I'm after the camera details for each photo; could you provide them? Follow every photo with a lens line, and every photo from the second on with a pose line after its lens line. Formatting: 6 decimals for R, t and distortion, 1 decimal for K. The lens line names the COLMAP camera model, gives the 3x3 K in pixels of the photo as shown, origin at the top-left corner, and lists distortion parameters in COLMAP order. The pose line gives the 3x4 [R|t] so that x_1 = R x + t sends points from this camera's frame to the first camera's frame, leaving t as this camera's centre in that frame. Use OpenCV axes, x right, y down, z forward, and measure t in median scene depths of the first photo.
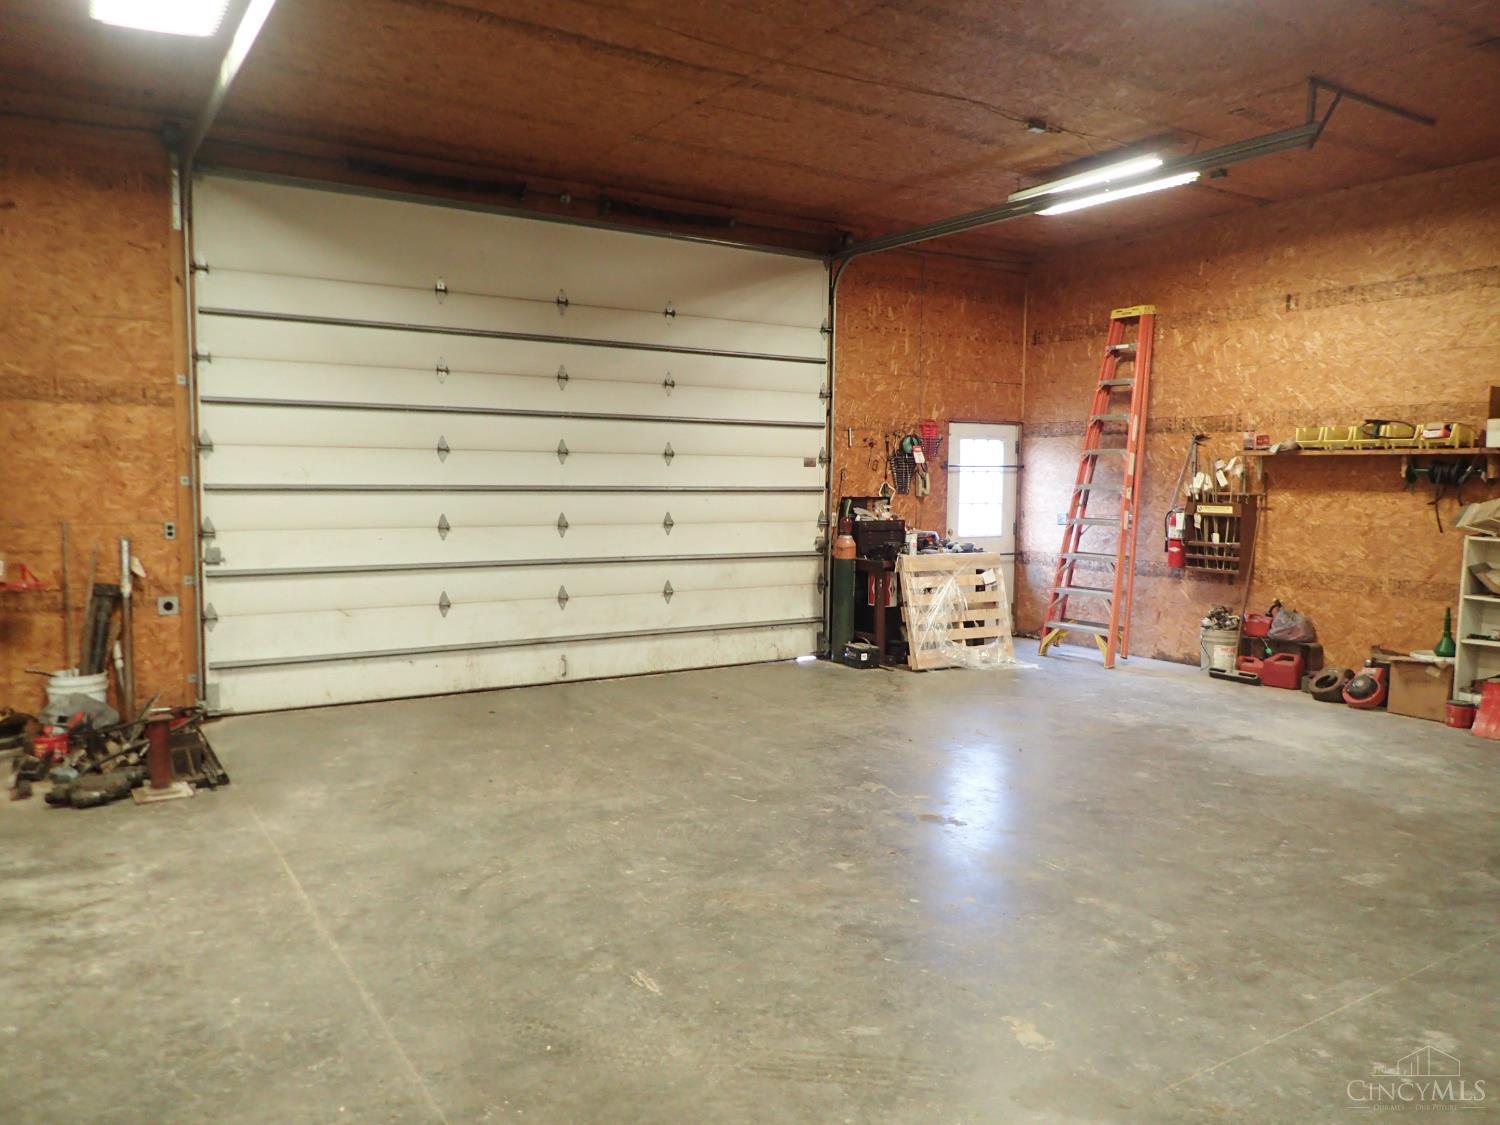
lens RADIAL K [[1107.3, 0, 754.6], [0, 1107.3, 562.6], [0, 0, 1]] dist [0.002523, -0.007001]
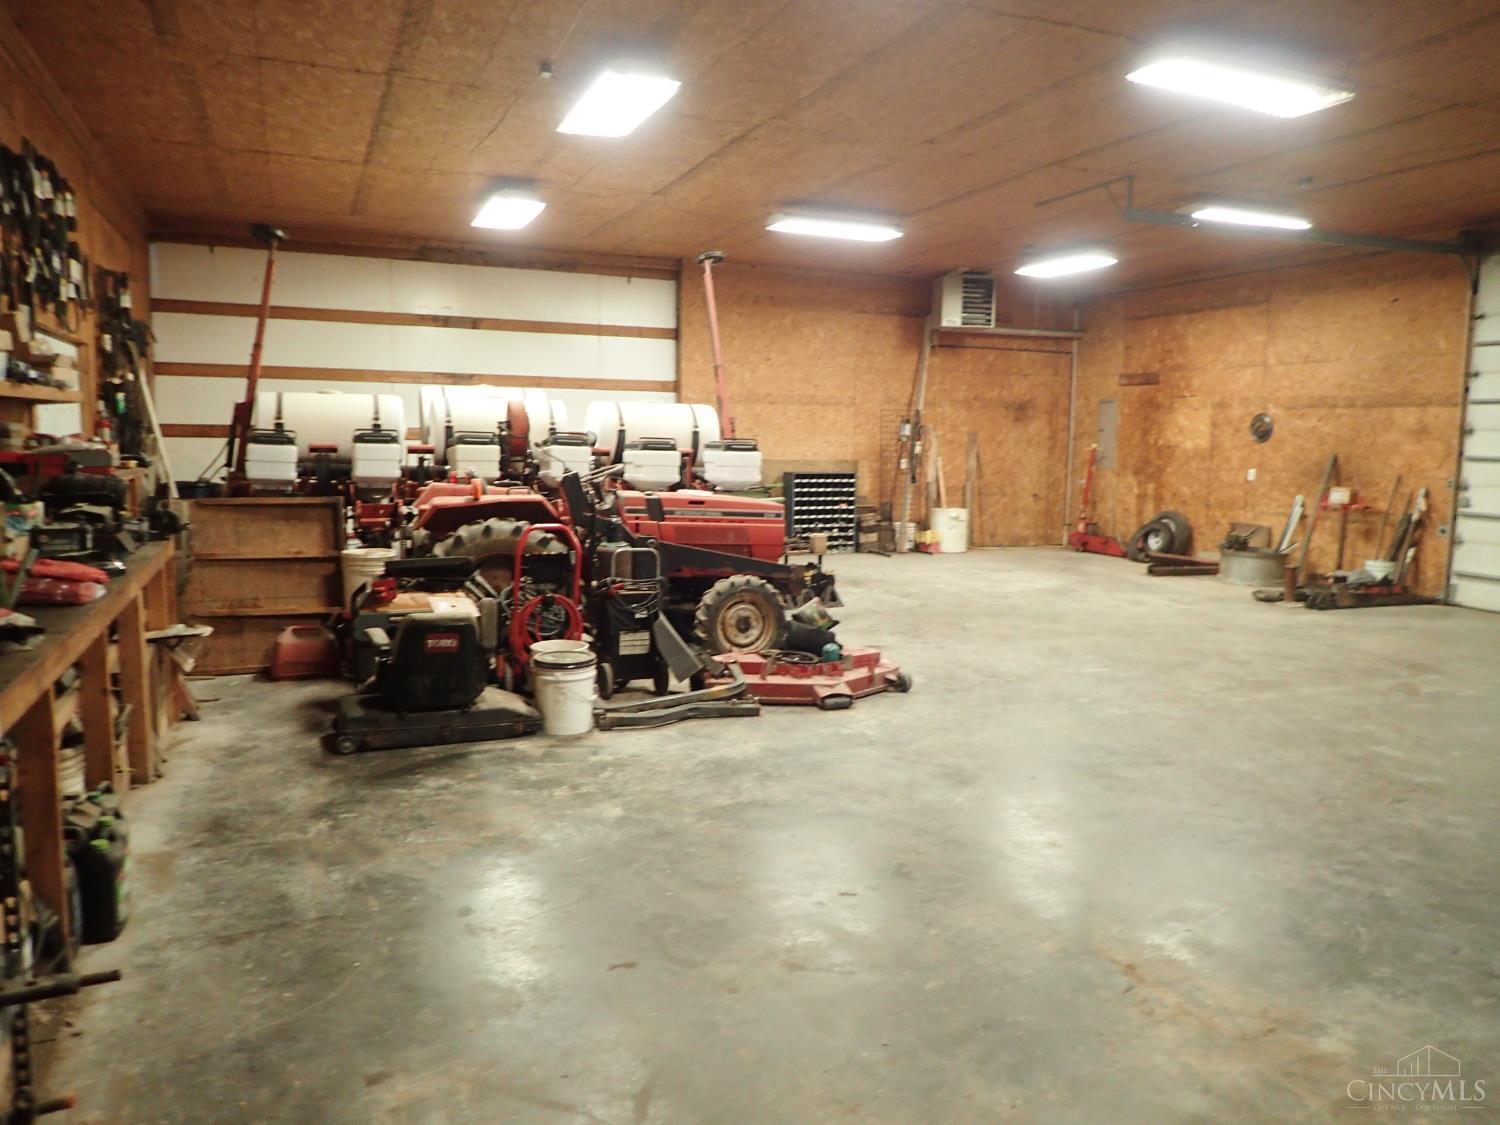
lens RADIAL K [[1107.3, 0, 754.6], [0, 1107.3, 562.6], [0, 0, 1]] dist [0.002523, -0.007001]
pose [[-0.186135, 0.099568, -0.977466, 1.306152], [-0.104221, 0.987238, 0.120410, -0.005378], [0.976981, 0.124285, -0.173382, 0.324954]]
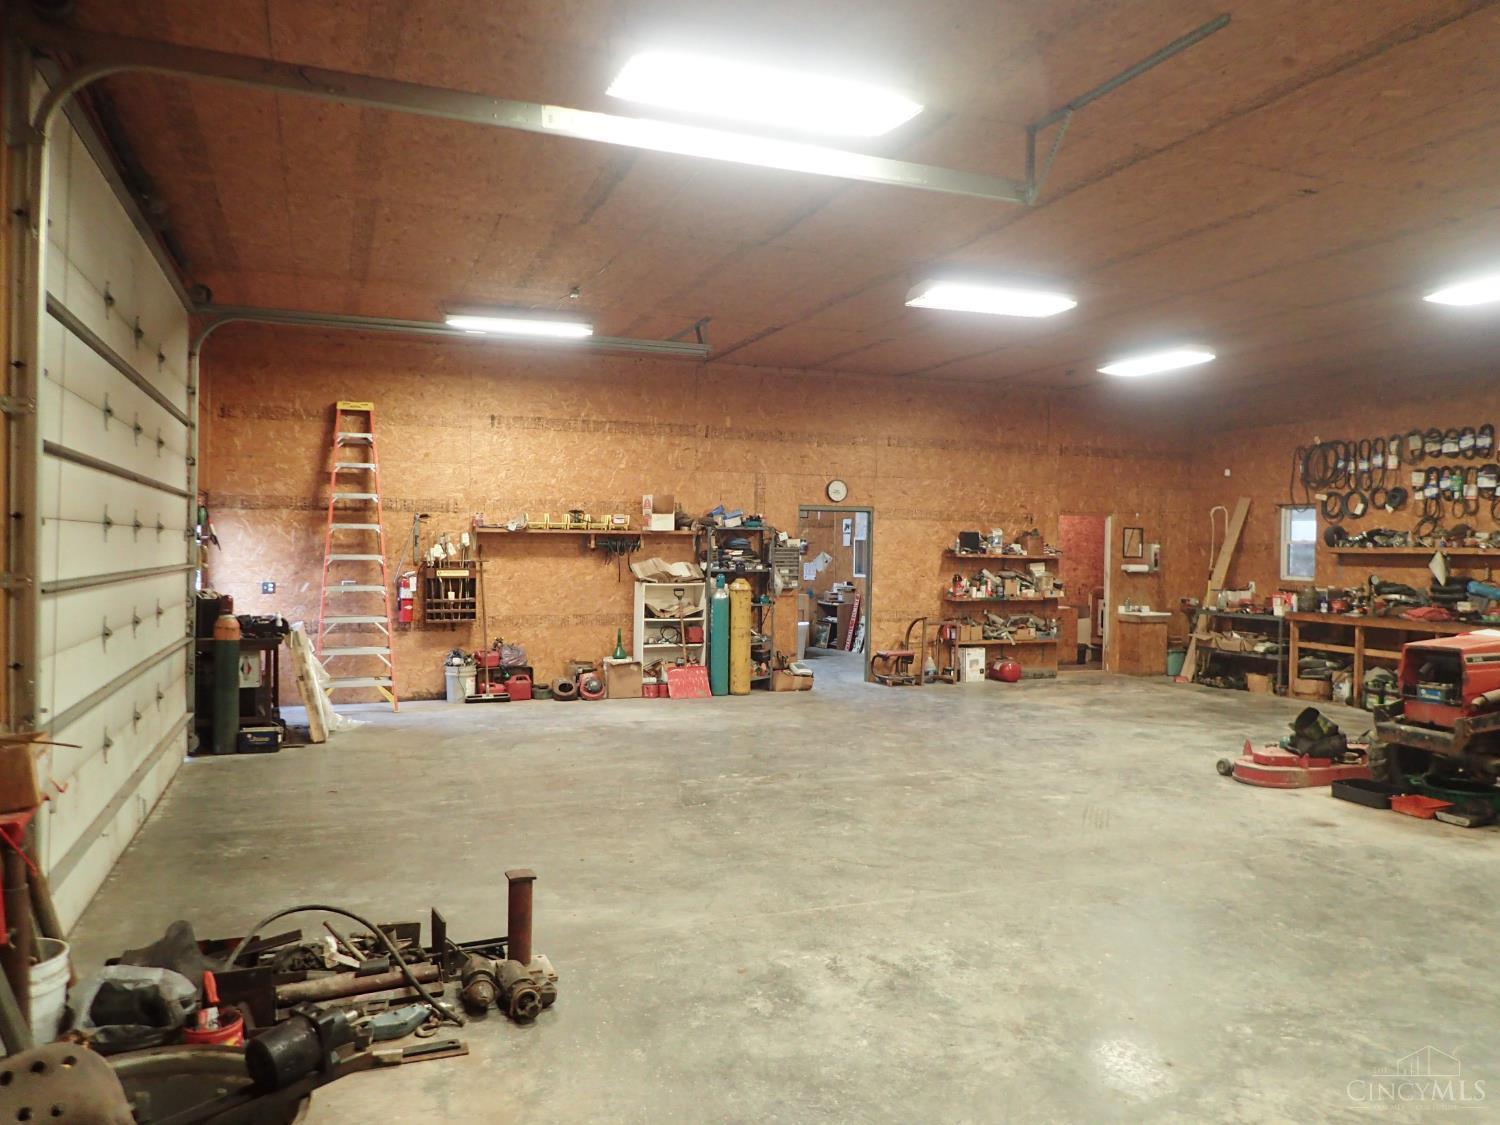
lens RADIAL K [[1107.3, 0, 754.6], [0, 1107.3, 562.6], [0, 0, 1]] dist [0.002523, -0.007001]
pose [[0.207978, -0.024479, 0.977827, -1.041429], [0.072630, 0.997314, 0.009519, -0.064223], [-0.975433, 0.069040, 0.209197, 0.535054]]
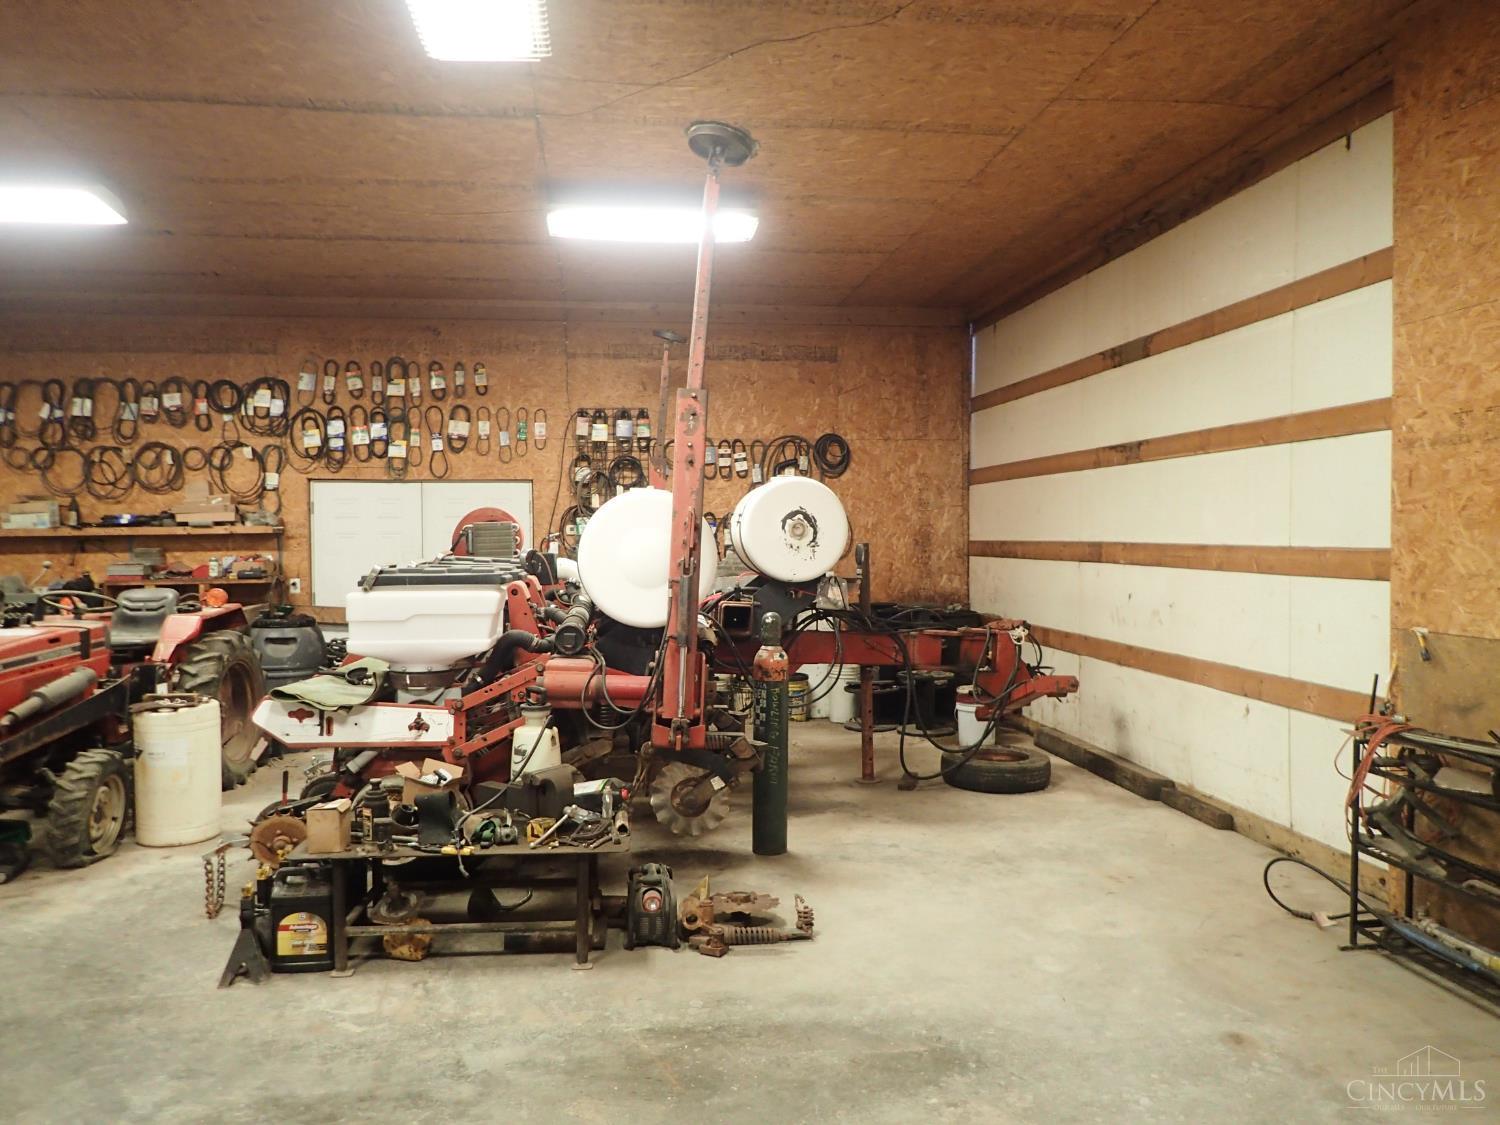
lens RADIAL K [[1107.3, 0, 754.6], [0, 1107.3, 562.6], [0, 0, 1]] dist [0.002523, -0.007001]
pose [[-0.904974, -0.014493, 0.425220, -0.740752], [0.034593, 0.993604, 0.107488, -0.059913], [-0.424059, 0.111983, -0.898685, 0.584287]]
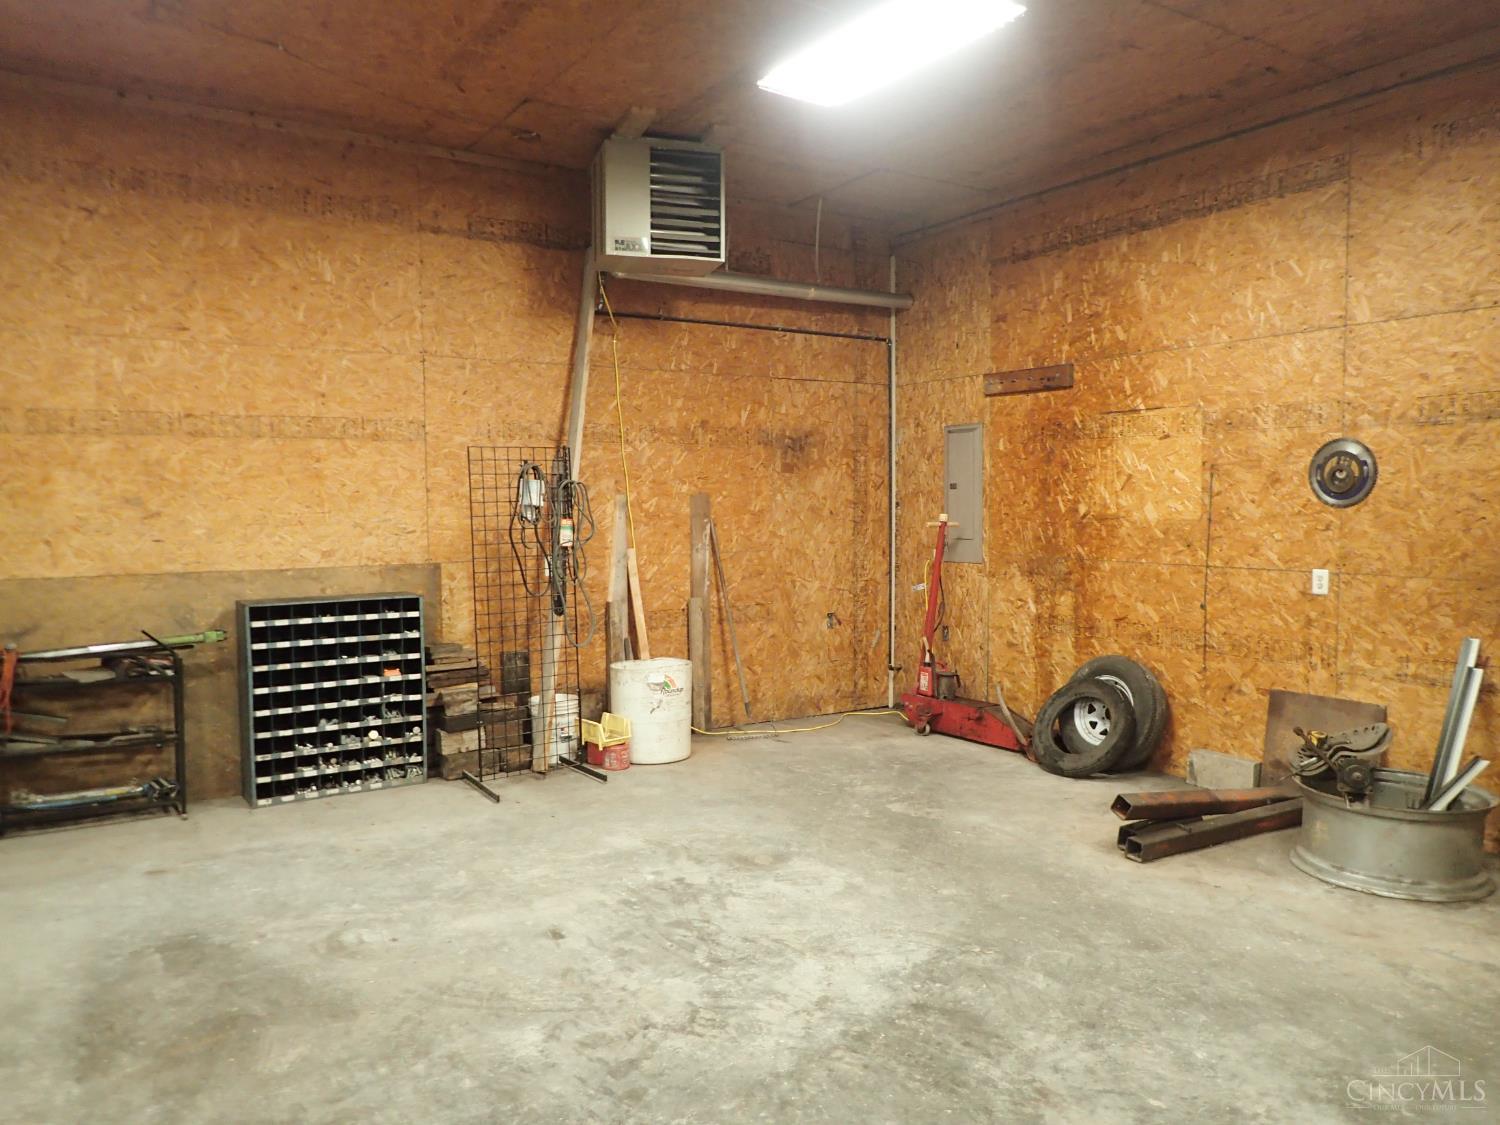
lens RADIAL K [[1107.3, 0, 754.6], [0, 1107.3, 562.6], [0, 0, 1]] dist [0.002523, -0.007001]
pose [[-0.007063, 0.047913, -0.998827, 0.001544], [-0.083204, 0.995360, 0.048335, -0.035141], [0.996508, 0.083448, -0.003044, 0.401972]]
